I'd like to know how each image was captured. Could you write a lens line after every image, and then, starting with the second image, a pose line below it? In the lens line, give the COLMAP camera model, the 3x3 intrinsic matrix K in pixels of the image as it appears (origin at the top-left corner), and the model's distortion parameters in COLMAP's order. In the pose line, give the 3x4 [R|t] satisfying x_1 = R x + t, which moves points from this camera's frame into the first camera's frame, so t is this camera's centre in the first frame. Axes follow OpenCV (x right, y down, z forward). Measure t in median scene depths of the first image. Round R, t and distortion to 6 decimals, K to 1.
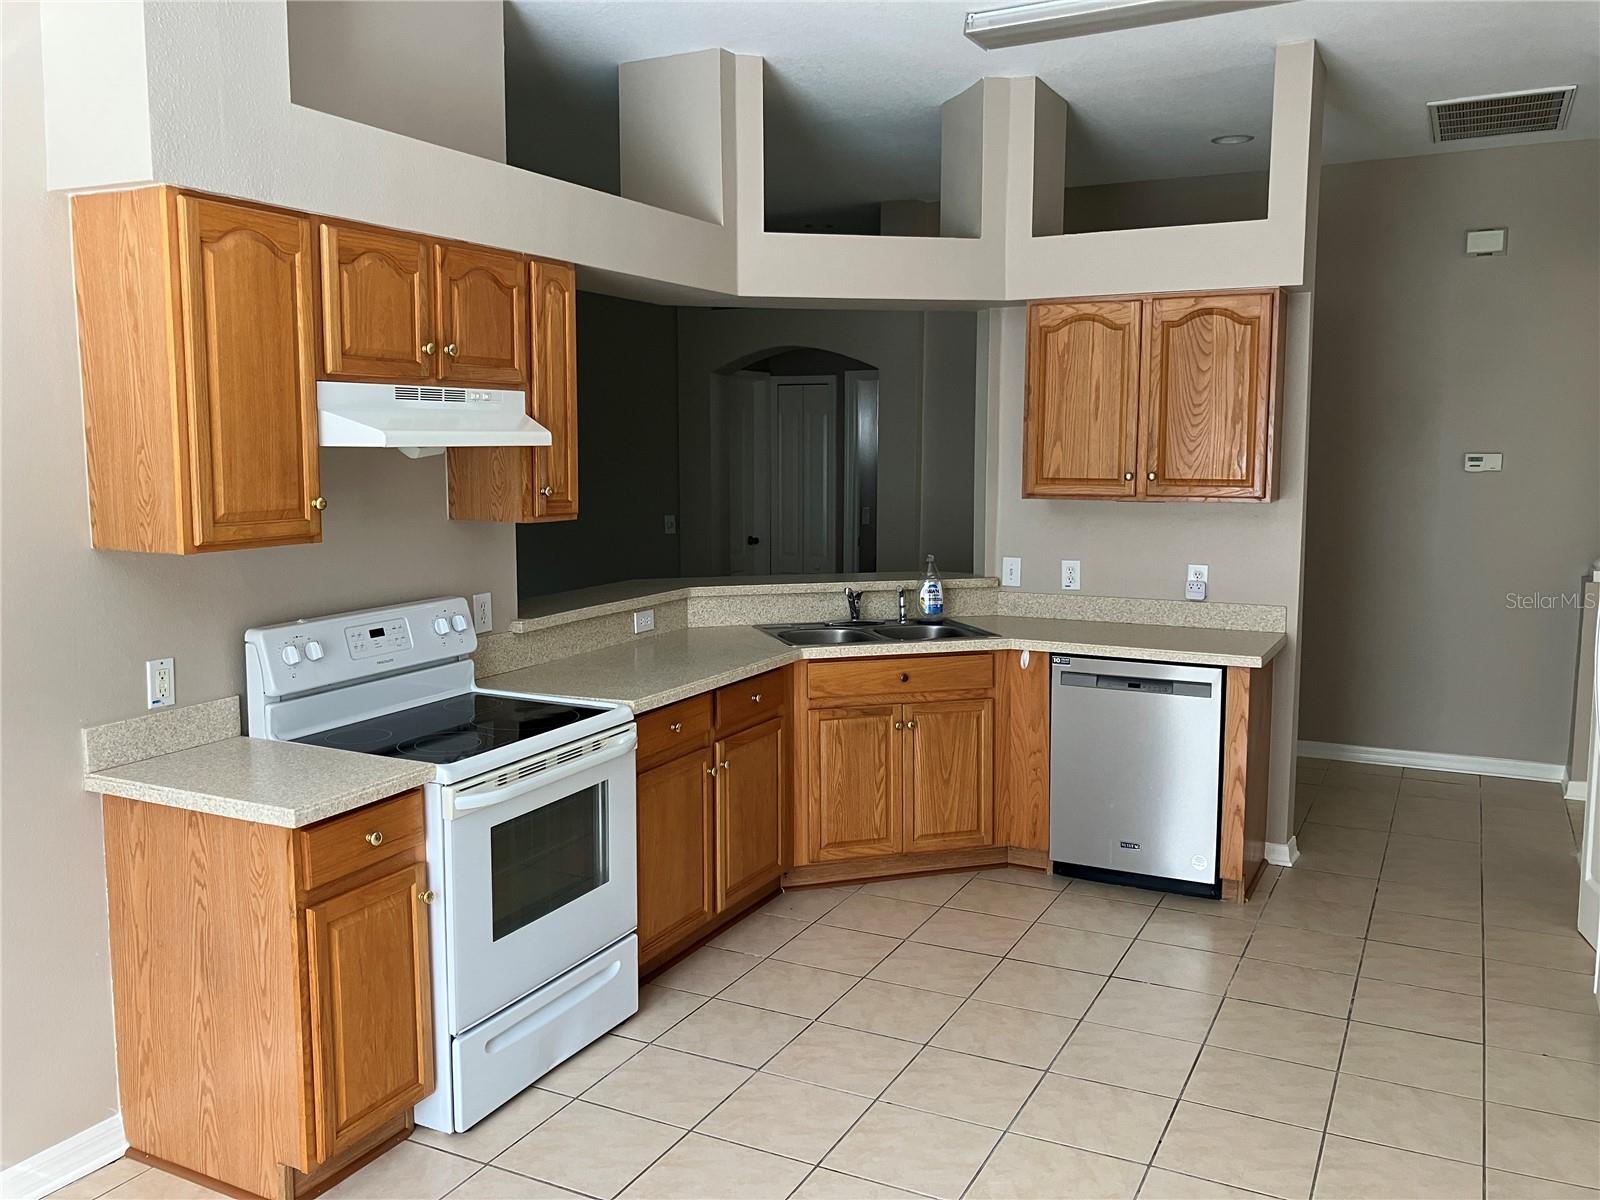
lens RADIAL K [[1324.0, 0, 795.9], [0, 1324.0, 592.5], [0, 0, 1]] dist [0.055695, -0.039419]
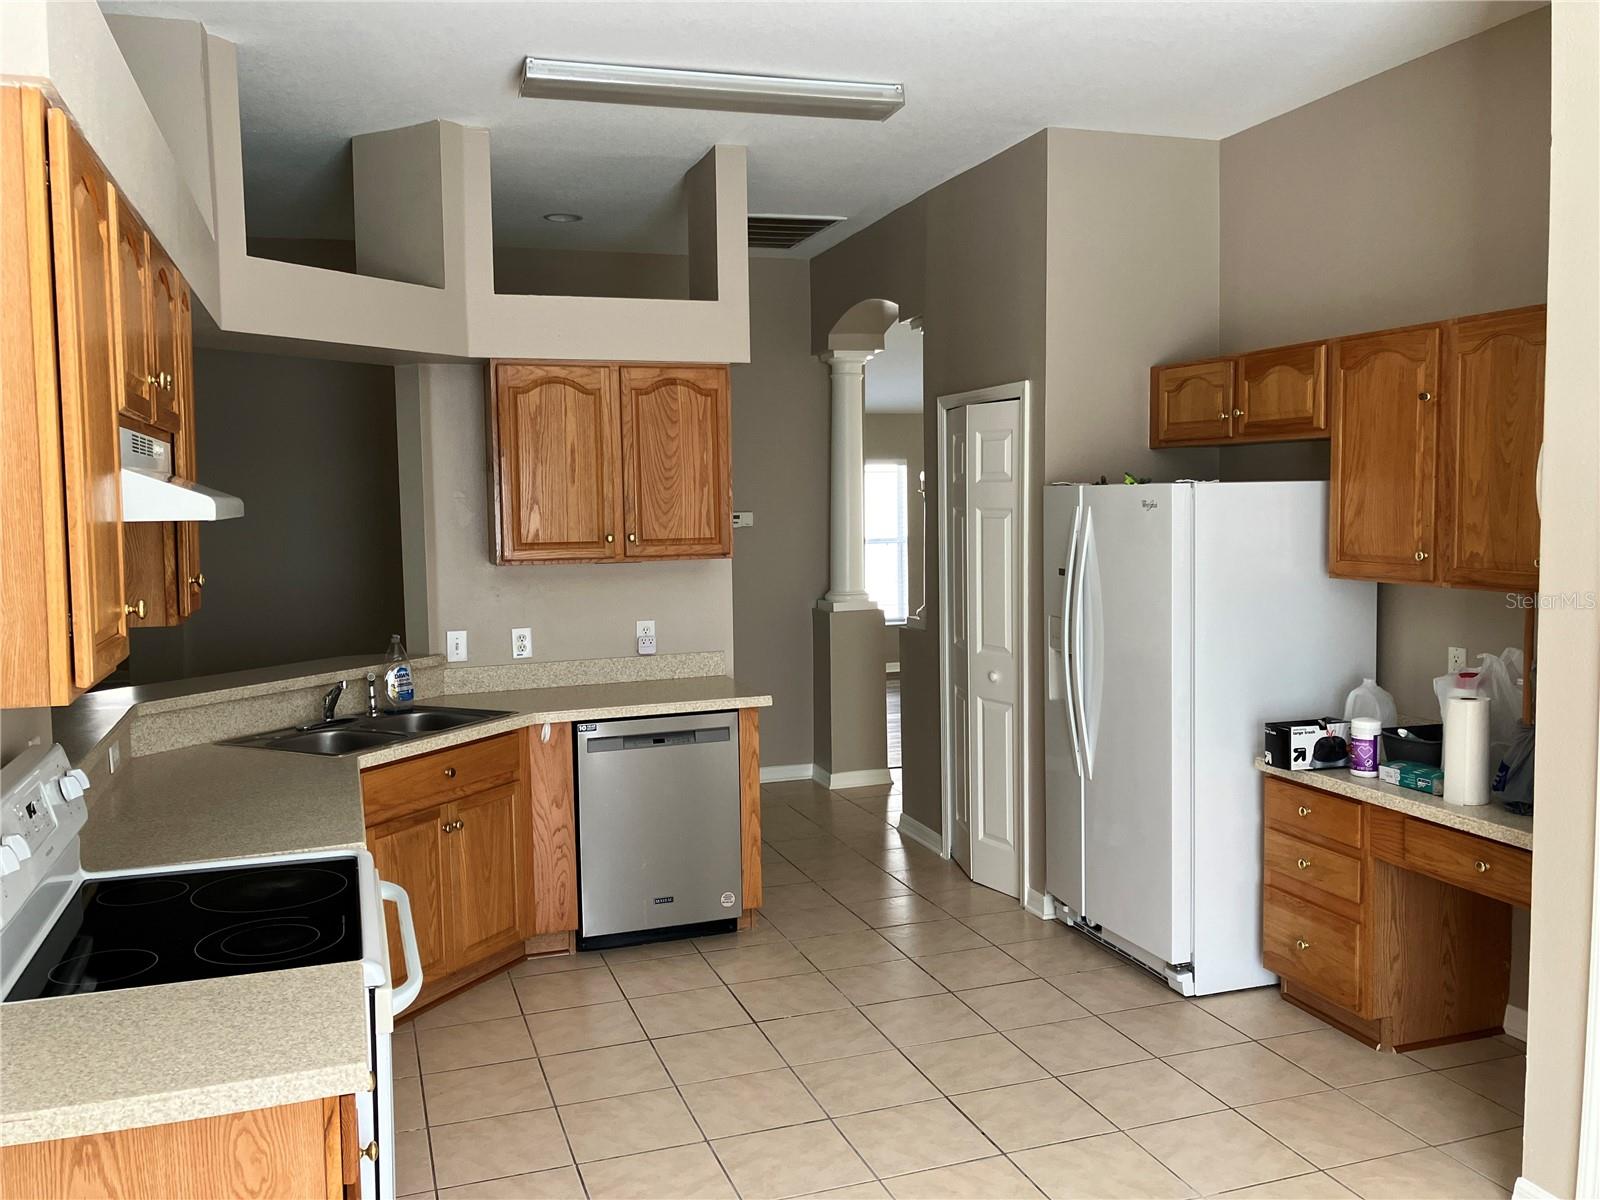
lens RADIAL K [[1324.0, 0, 796.7], [0, 1324.0, 592.3], [0, 0, 1]] dist [0.055695, -0.039419]
pose [[0.694421, -0.065588, 0.716574, -0.379314], [0.102717, 0.994674, -0.008499, -0.023590], [-0.712200, 0.079506, 0.697460, 0.199171]]
